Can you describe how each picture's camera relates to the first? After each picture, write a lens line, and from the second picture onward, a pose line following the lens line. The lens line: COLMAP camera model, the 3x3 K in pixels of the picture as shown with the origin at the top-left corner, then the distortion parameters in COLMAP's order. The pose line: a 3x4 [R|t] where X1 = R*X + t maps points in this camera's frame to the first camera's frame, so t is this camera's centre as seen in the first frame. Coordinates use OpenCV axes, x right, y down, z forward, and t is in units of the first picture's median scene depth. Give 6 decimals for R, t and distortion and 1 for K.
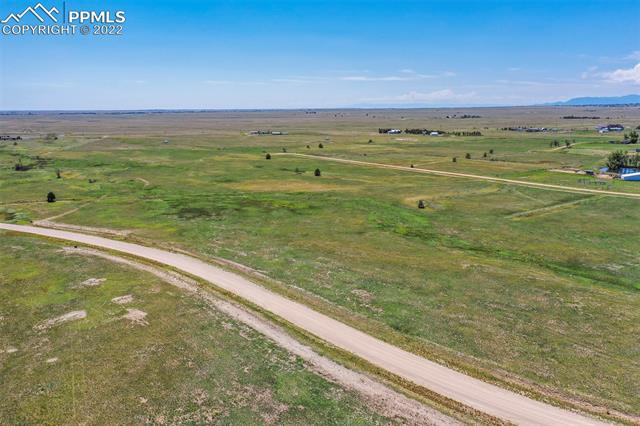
lens RADIAL K [[489.2, 0, 318.4], [0, 489.2, 212.2], [0, 0, 1]] dist [-0.008093, 0.004155]
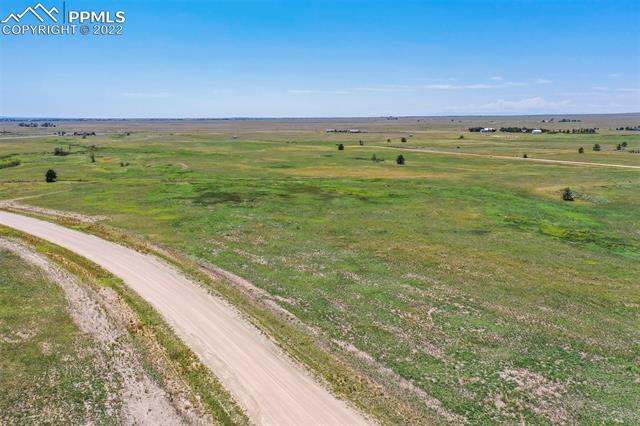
lens RADIAL K [[489.2, 0, 317.5], [0, 489.2, 217.2], [0, 0, 1]] dist [-0.008093, 0.004155]
pose [[0.986579, 0.029748, -0.160550, -0.006830], [-0.031004, 0.999505, -0.005324, 0.025950], [0.160312, 0.010230, 0.987013, 0.318359]]
